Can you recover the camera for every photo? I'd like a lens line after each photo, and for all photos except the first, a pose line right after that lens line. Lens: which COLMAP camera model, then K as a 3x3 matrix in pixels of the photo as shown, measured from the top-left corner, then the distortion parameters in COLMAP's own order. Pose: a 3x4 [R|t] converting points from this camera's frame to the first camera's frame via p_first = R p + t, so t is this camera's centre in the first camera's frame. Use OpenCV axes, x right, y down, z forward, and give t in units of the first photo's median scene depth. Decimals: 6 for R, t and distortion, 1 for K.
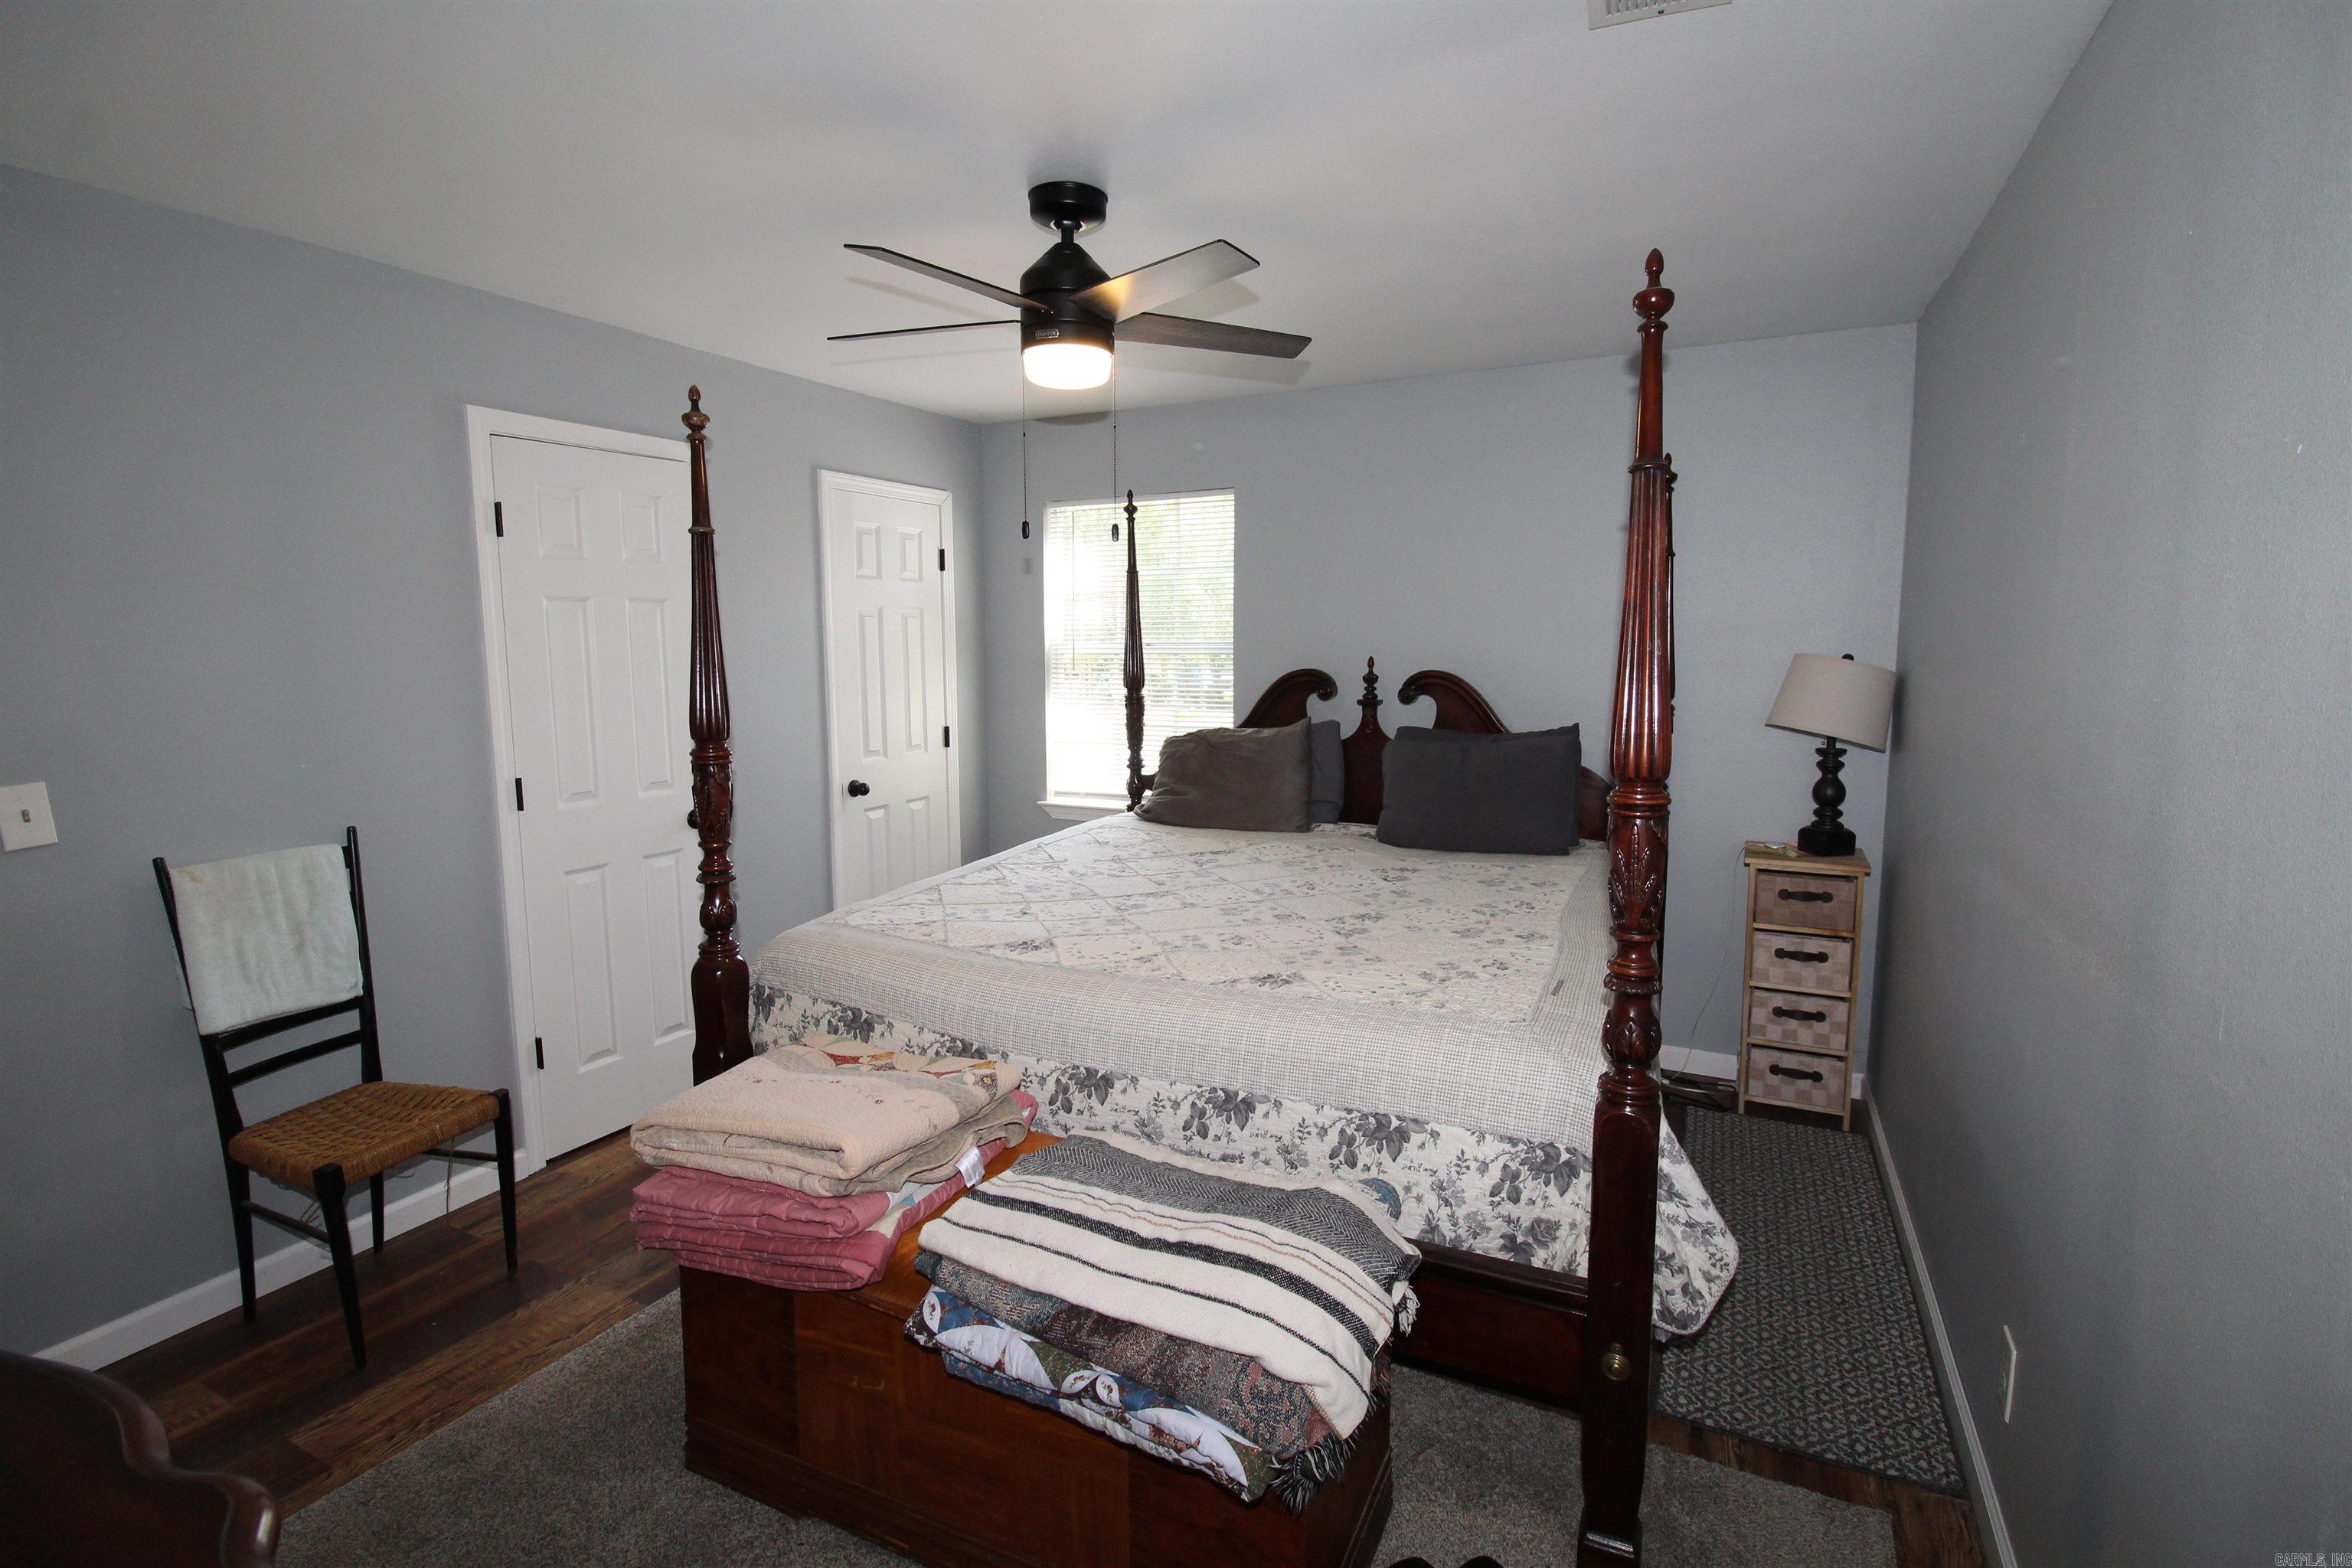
lens RADIAL K [[1075.5, 0, 1182.7], [0, 1075.5, 770.6], [0, 0, 1]] dist [0.023252, -0.013335]
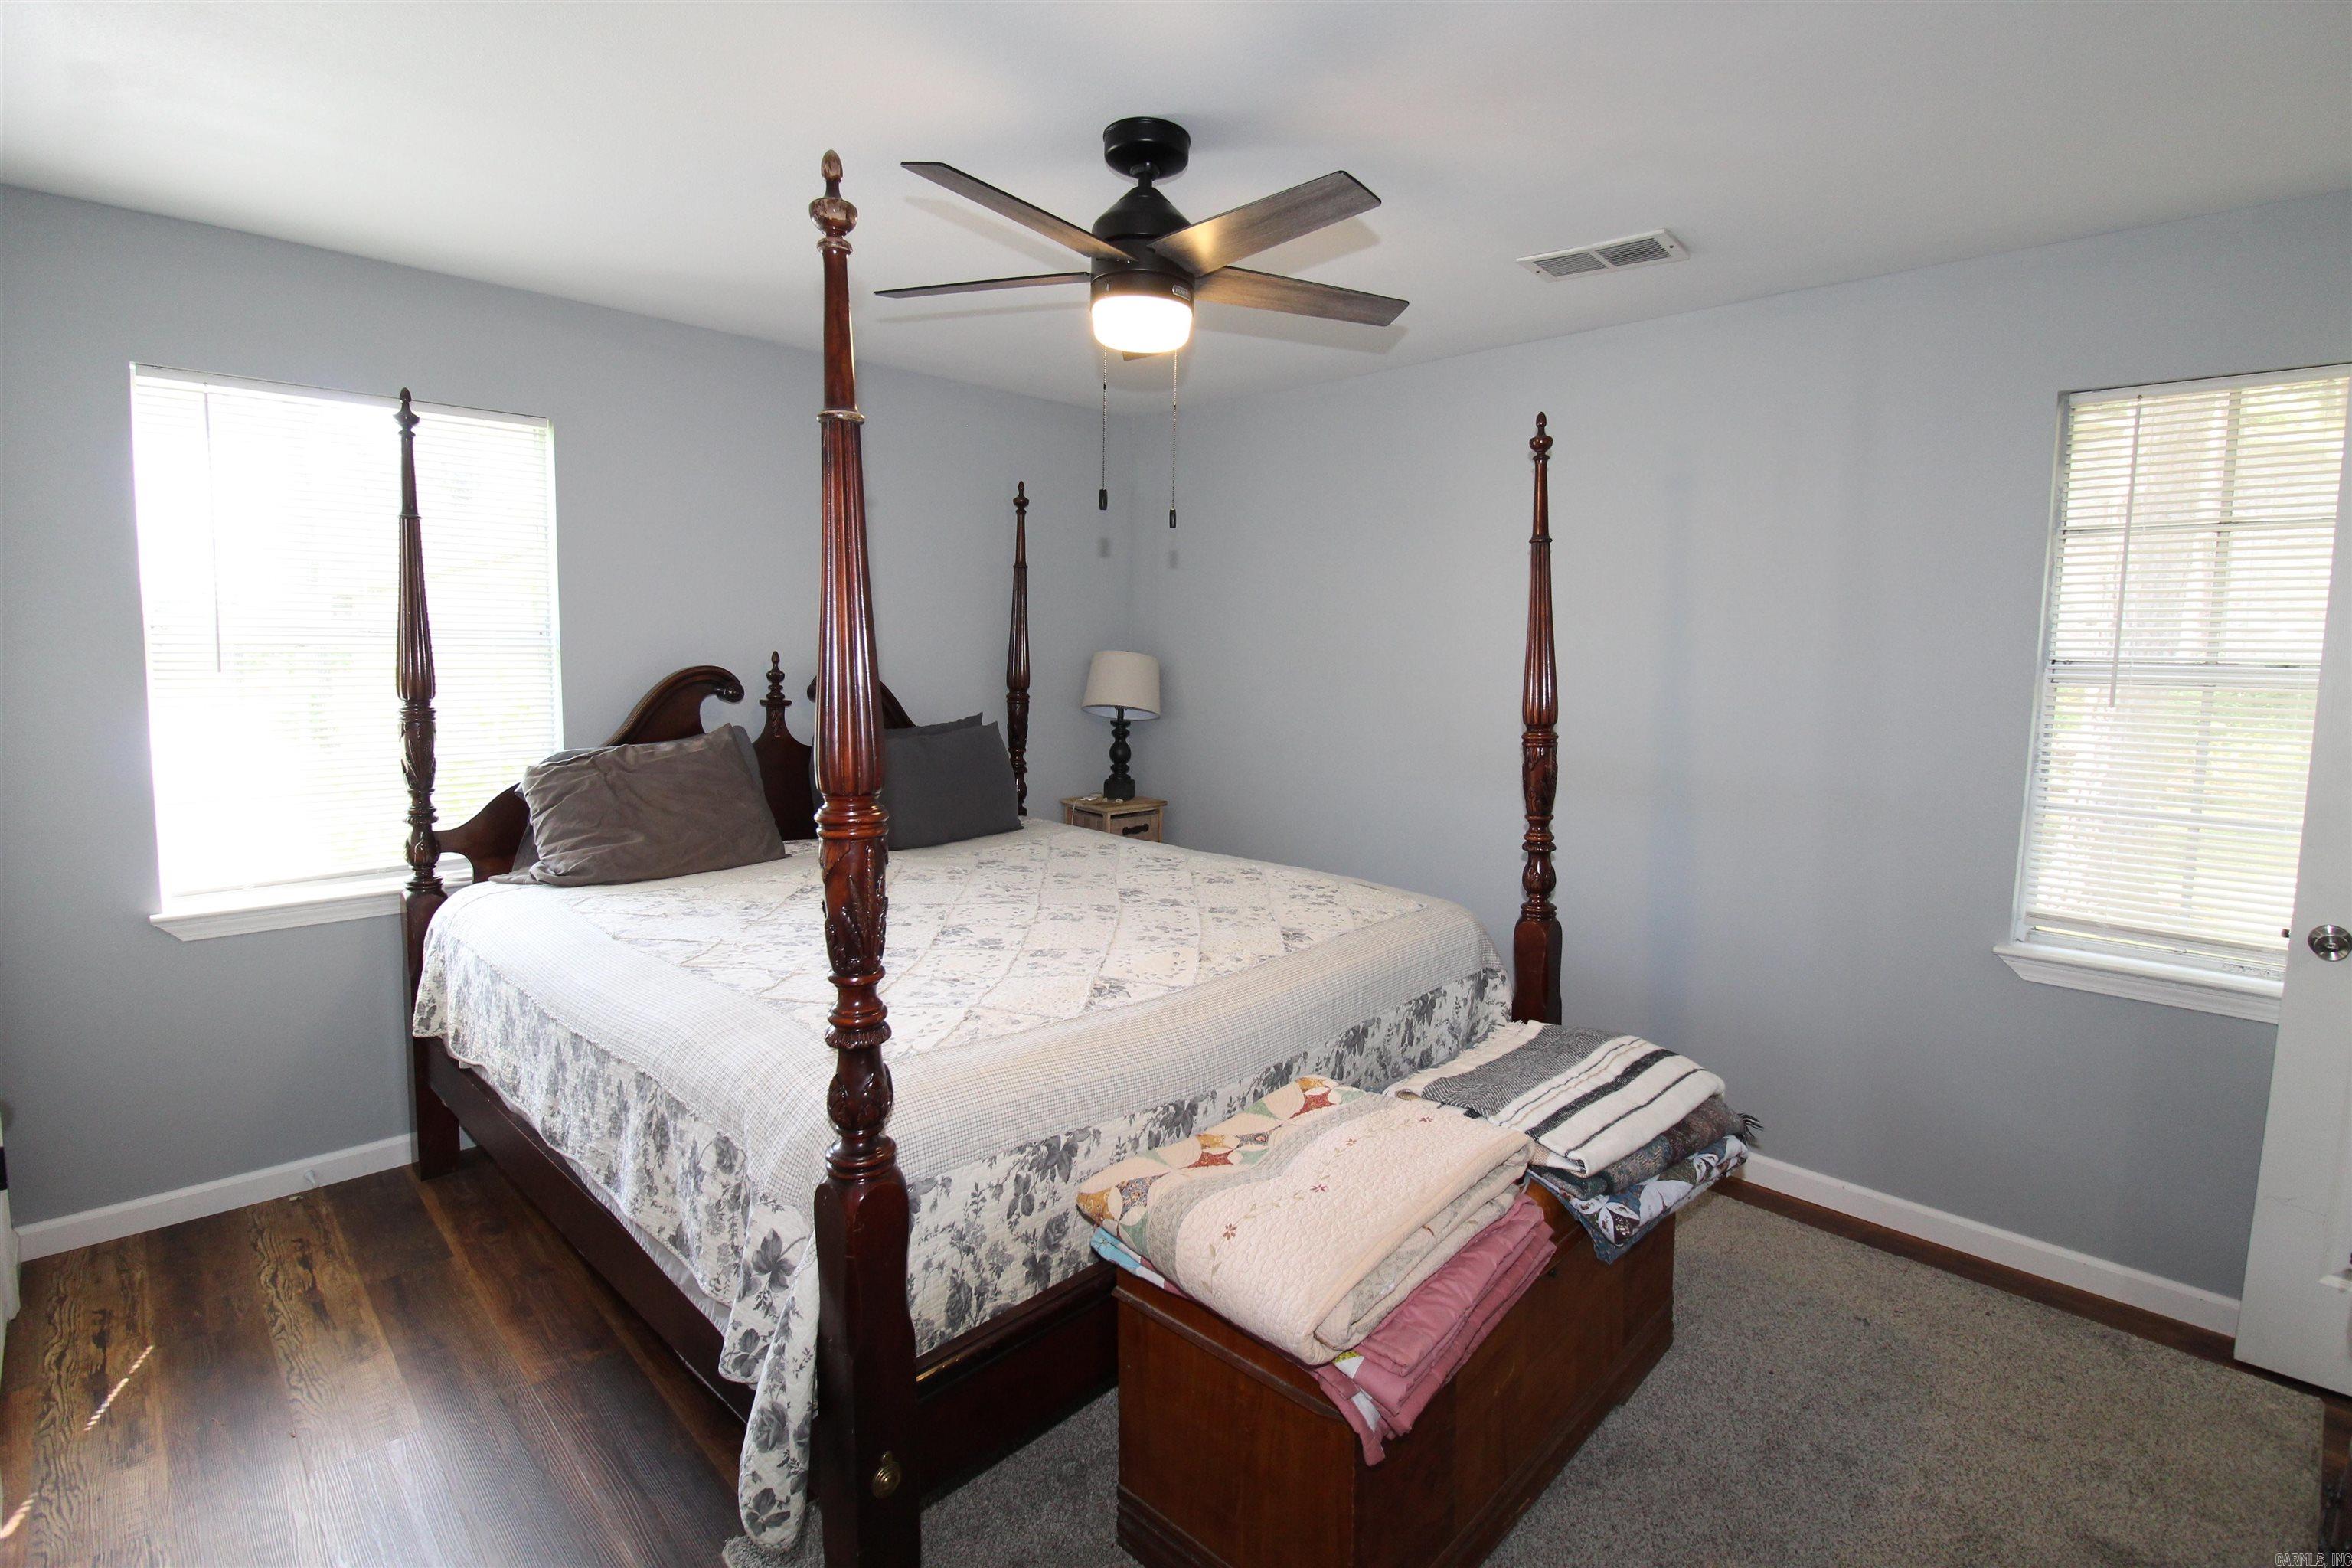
lens RADIAL K [[1088.5, 0, 1181.8], [0, 1088.5, 754.6], [0, 0, 1]] dist [-0.000529, -0.014321]
pose [[0.323755, -0.082344, 0.942551, -0.617364], [0.096907, 0.993852, 0.053539, -0.040816], [-0.941165, 0.074006, 0.329745, 0.437884]]
